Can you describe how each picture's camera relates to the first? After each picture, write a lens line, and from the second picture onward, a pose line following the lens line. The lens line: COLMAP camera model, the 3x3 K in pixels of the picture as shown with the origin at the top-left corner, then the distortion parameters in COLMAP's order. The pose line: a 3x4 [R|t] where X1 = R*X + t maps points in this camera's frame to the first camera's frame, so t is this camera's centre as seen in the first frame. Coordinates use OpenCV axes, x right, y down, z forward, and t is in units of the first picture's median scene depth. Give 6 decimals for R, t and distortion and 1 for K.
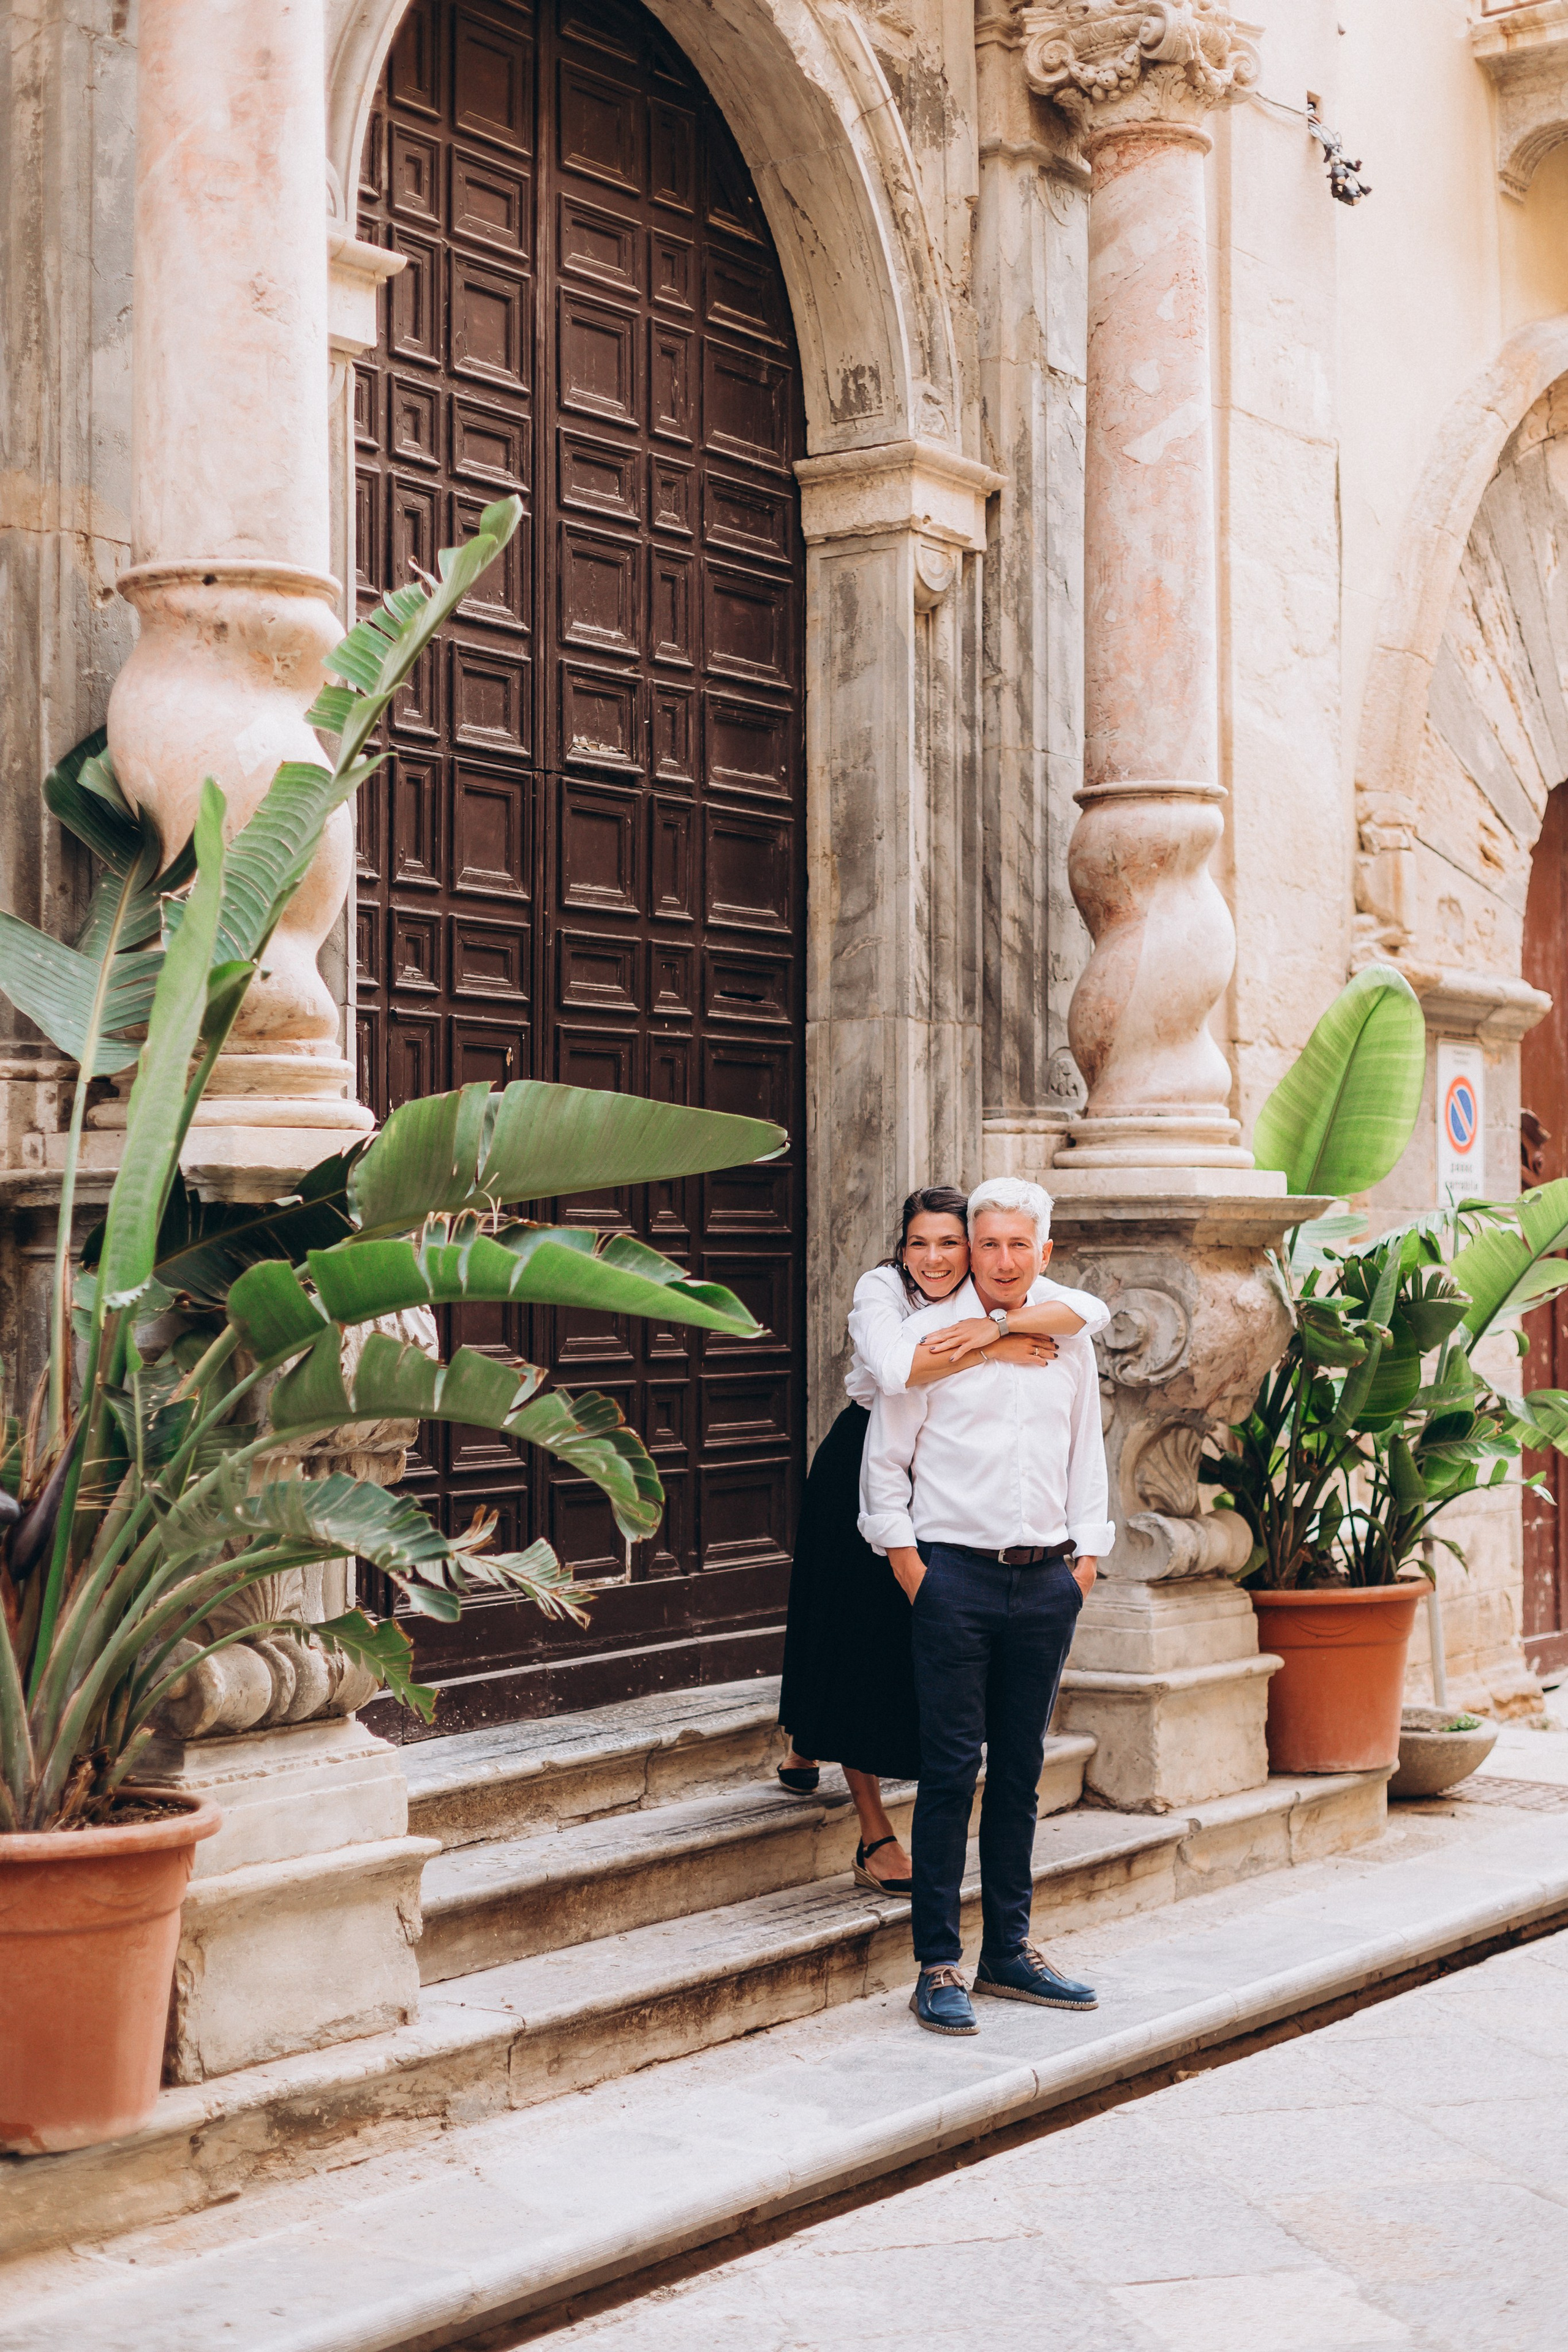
lens RADIAL K [[3375.8, 0, 784.0], [0, 3375.8, 1176.0], [0, 0, 1]] dist [0.243784, 0.007133]
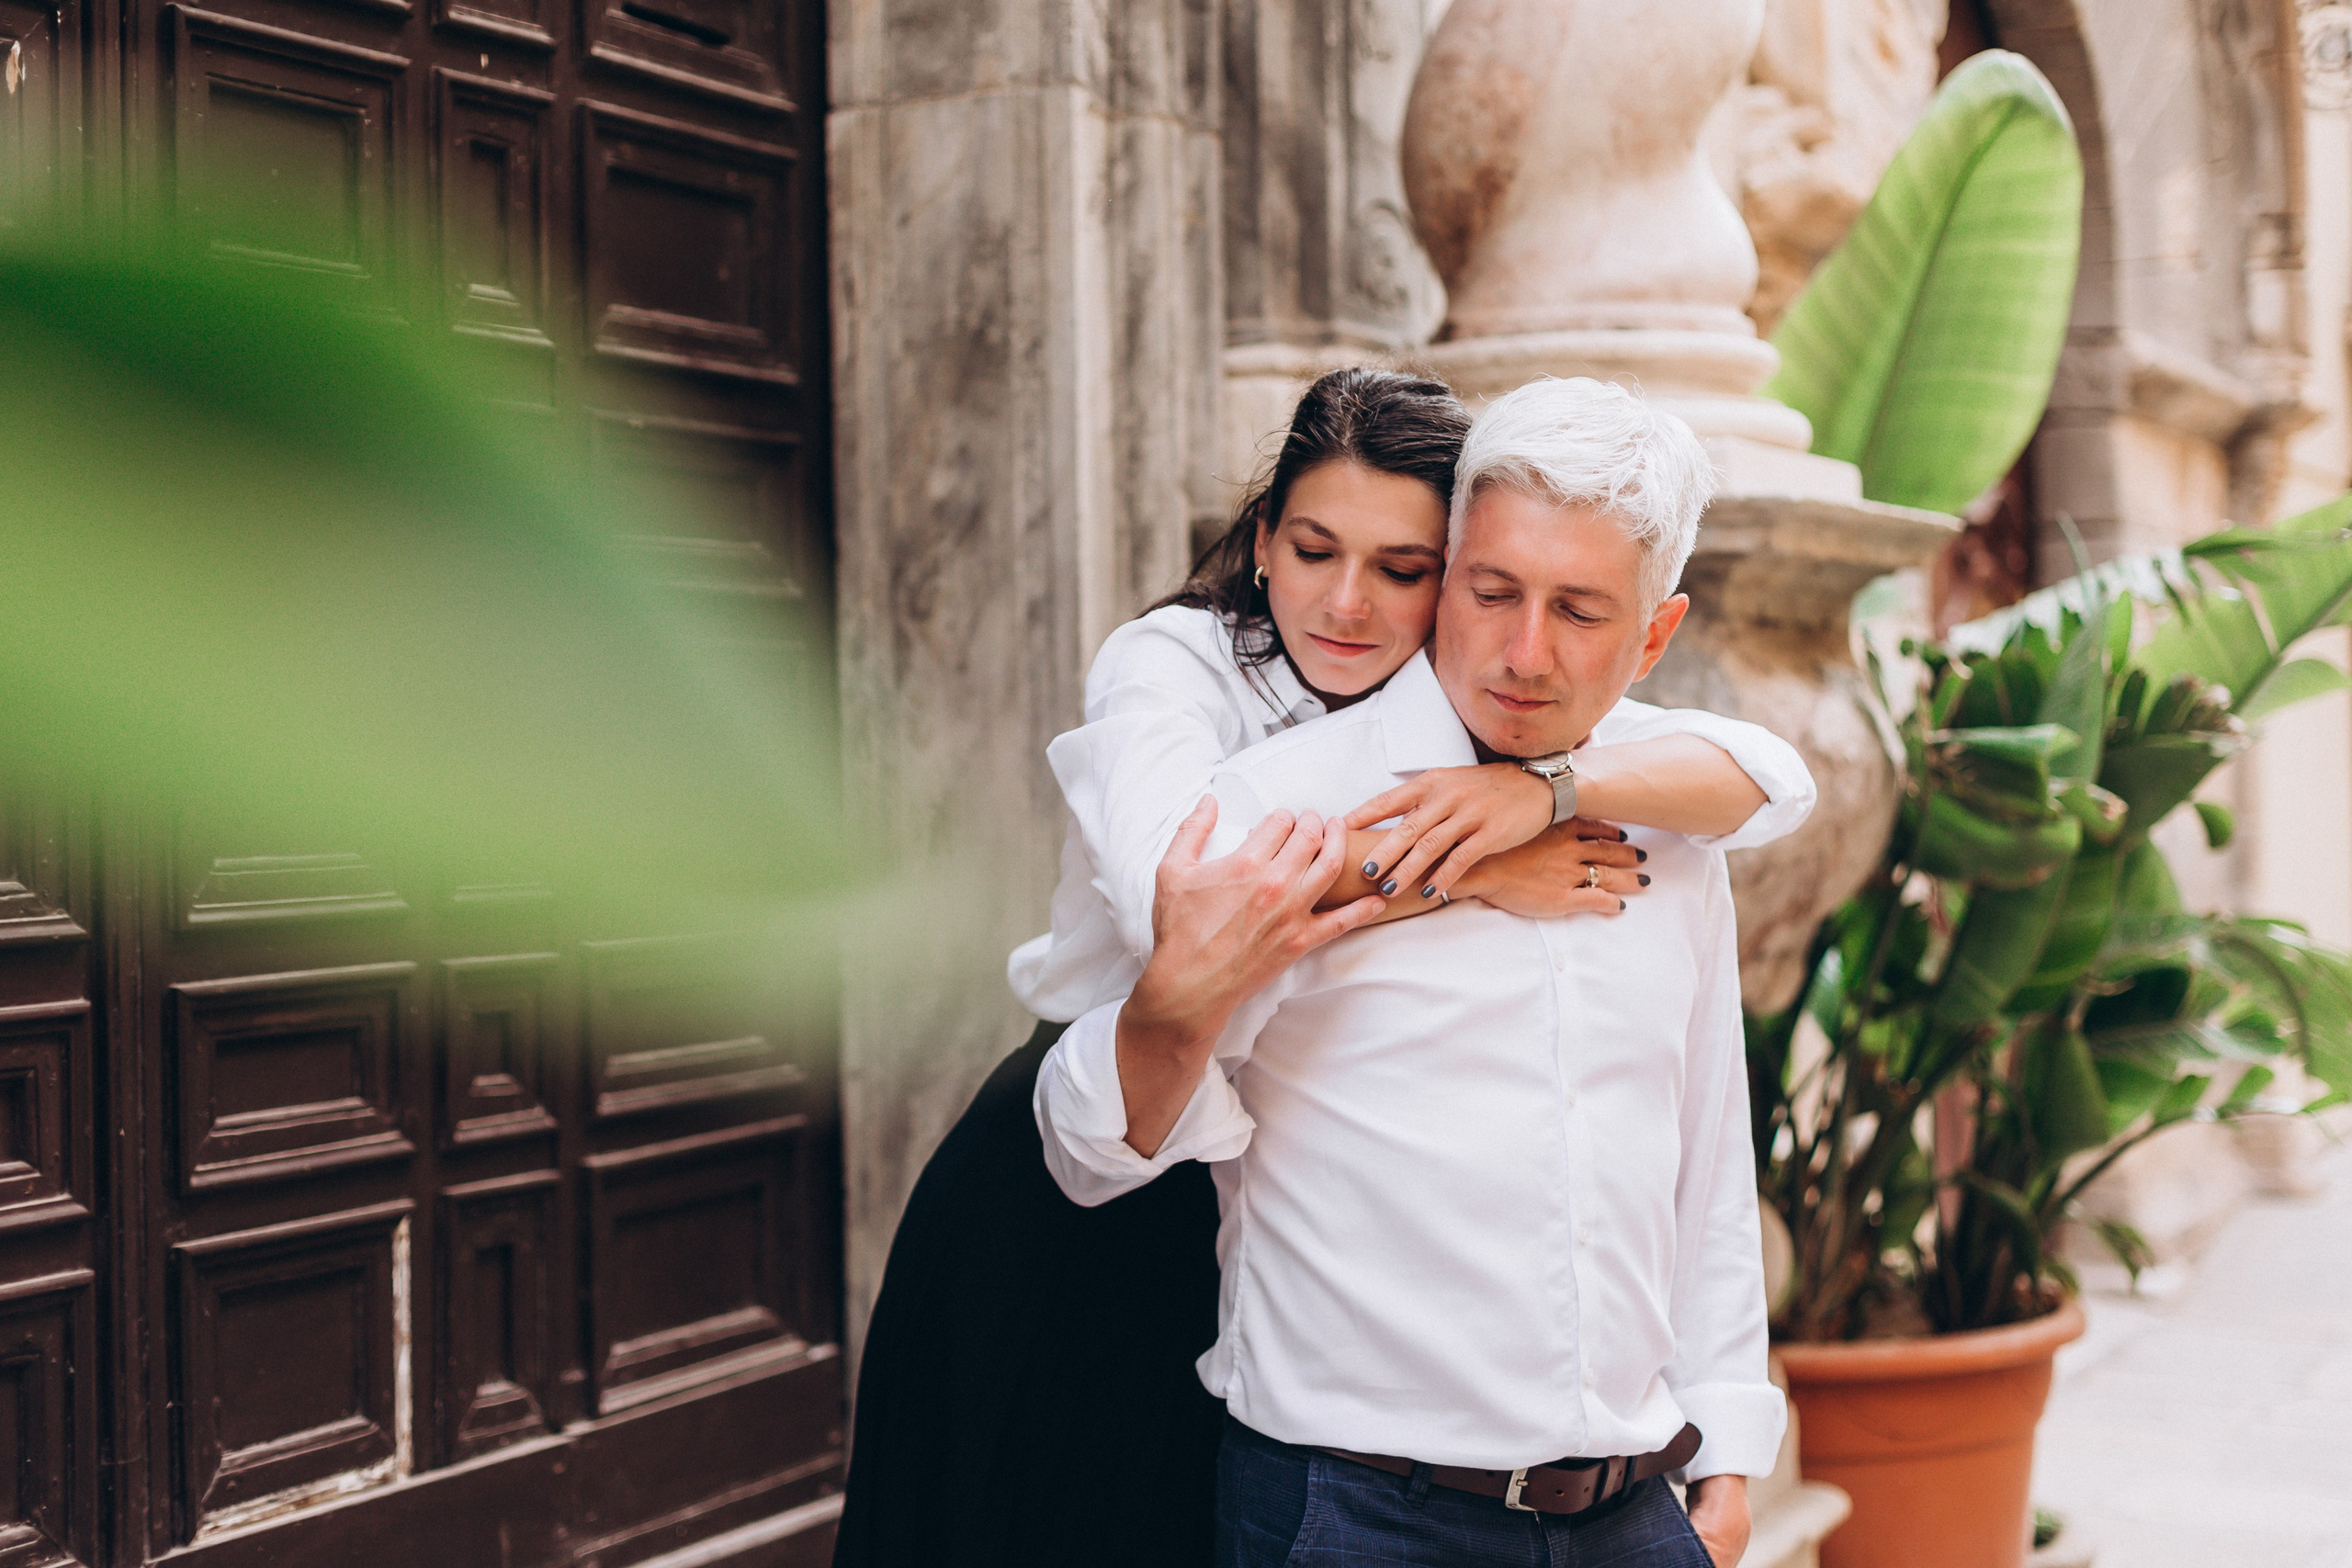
lens RADIAL K [[3387.2, 0, 1177.3], [0, 3387.2, 729.4], [0, 0, 1]] dist [0.006379, 0.026336]
pose [[0.989772, -0.012307, 0.142129, -0.011636], [0.010429, 0.999848, 0.013945, 0.027860], [-0.142279, -0.012320, 0.989750, 0.565815]]
